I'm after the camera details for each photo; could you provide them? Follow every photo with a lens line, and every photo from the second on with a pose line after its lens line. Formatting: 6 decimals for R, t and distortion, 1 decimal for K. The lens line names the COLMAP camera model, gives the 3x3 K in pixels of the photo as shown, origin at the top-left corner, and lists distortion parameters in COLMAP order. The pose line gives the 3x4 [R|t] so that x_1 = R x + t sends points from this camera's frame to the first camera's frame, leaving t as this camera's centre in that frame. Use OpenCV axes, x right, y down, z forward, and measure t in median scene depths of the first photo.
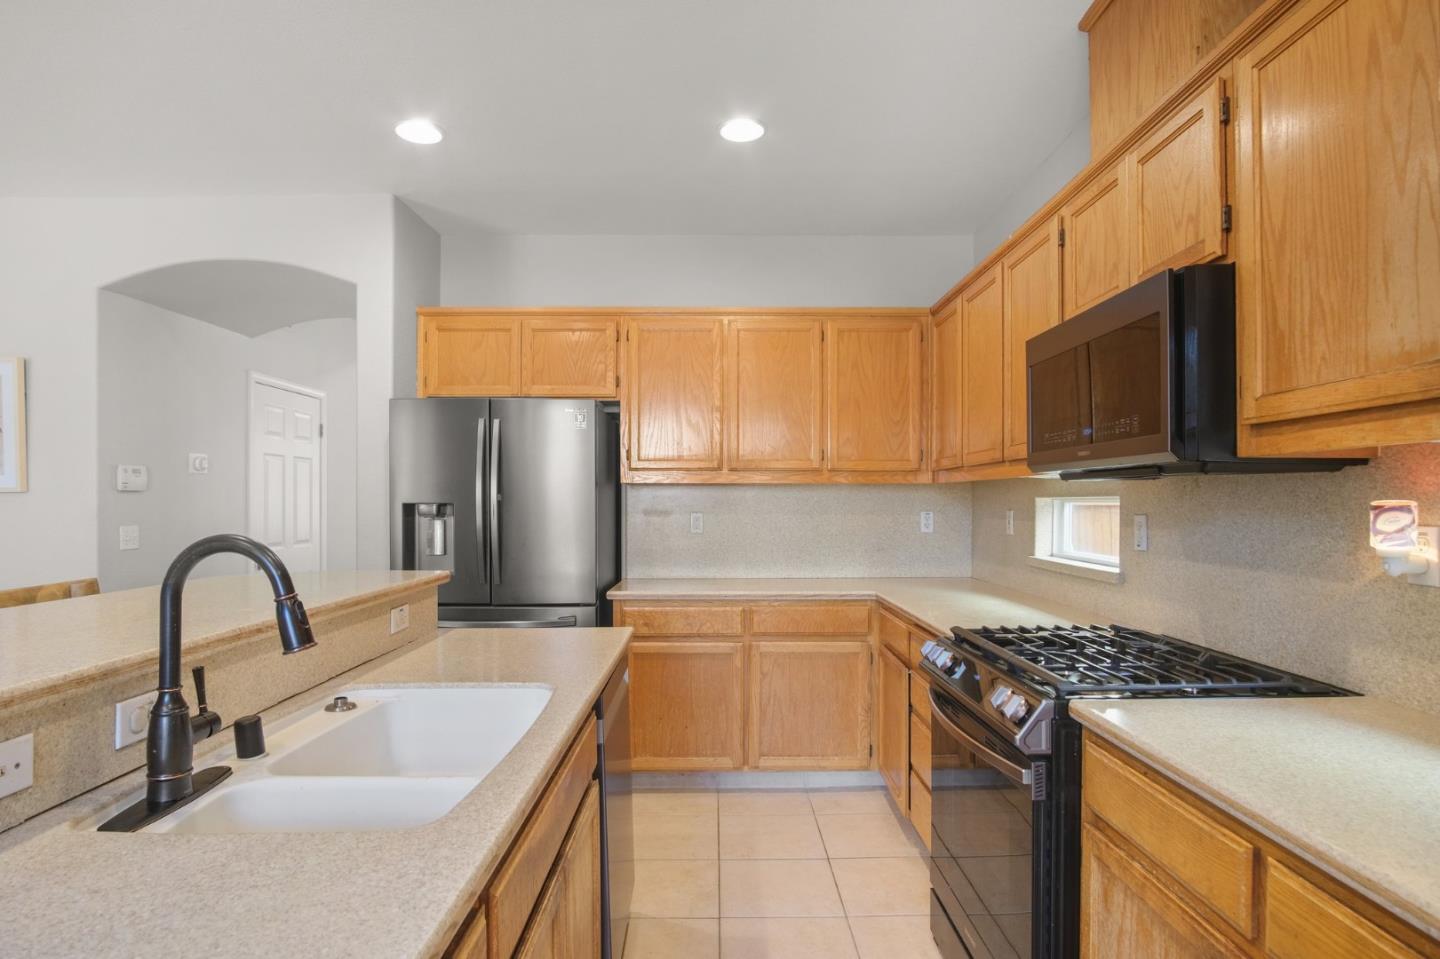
lens RADIAL K [[772.9, 0, 719.9], [0, 772.9, 486.8], [0, 0, 1]] dist [-0.024236, 0.001825]
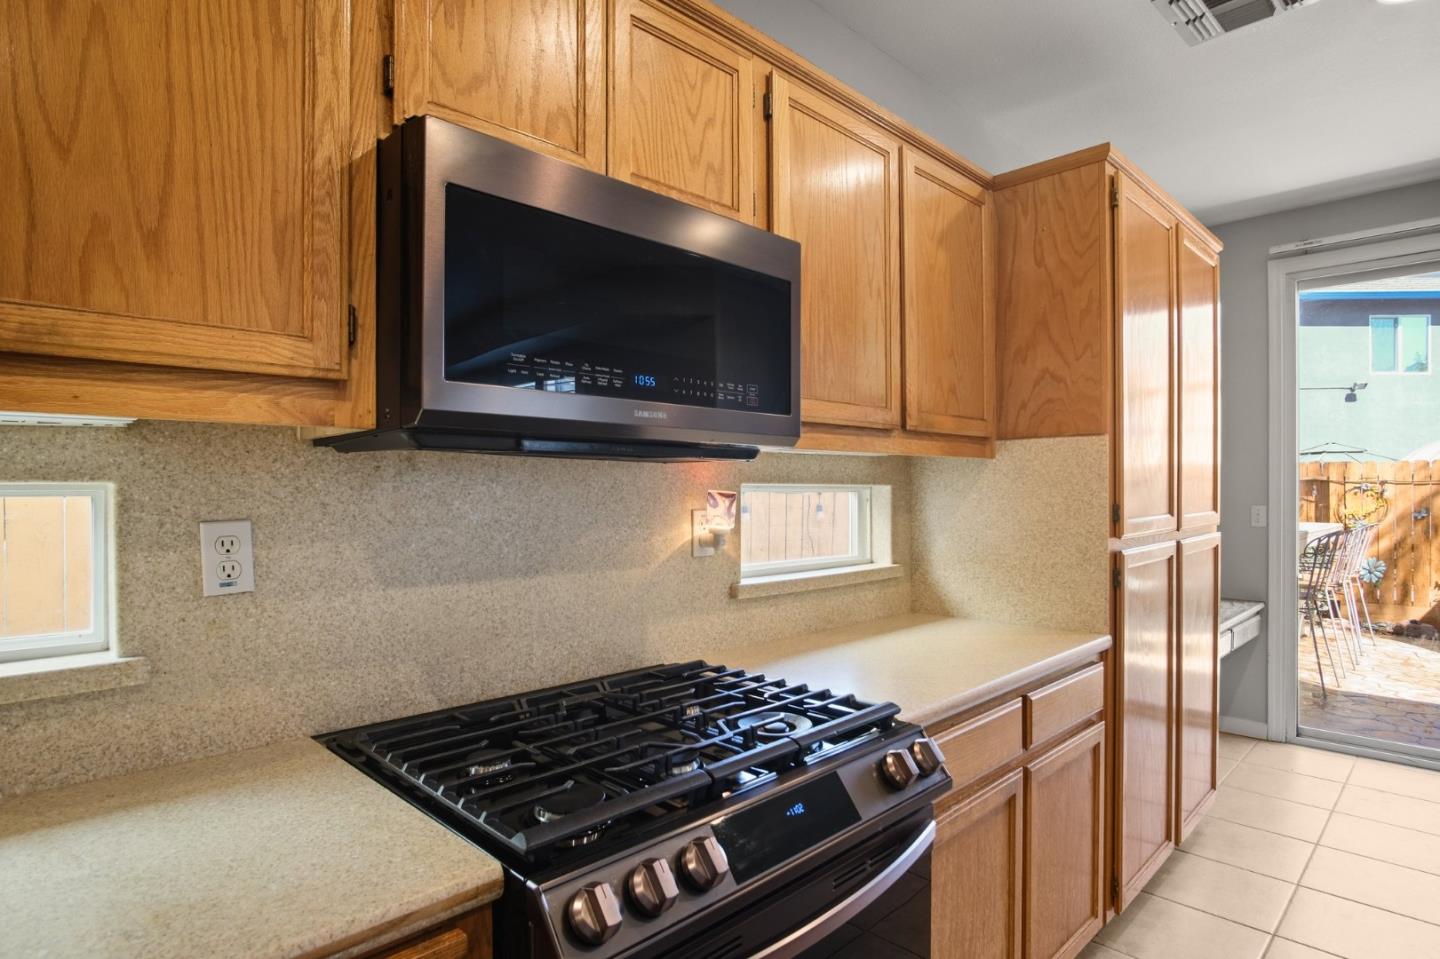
lens RADIAL K [[772.9, 0, 715.6], [0, 772.9, 483.5], [0, 0, 1]] dist [-0.024236, 0.001825]
pose [[-0.697025, 0.007685, 0.717006, -0.017788], [-0.011388, 0.999698, -0.021785, 0.028292], [-0.716957, -0.023350, -0.696726, 1.525036]]
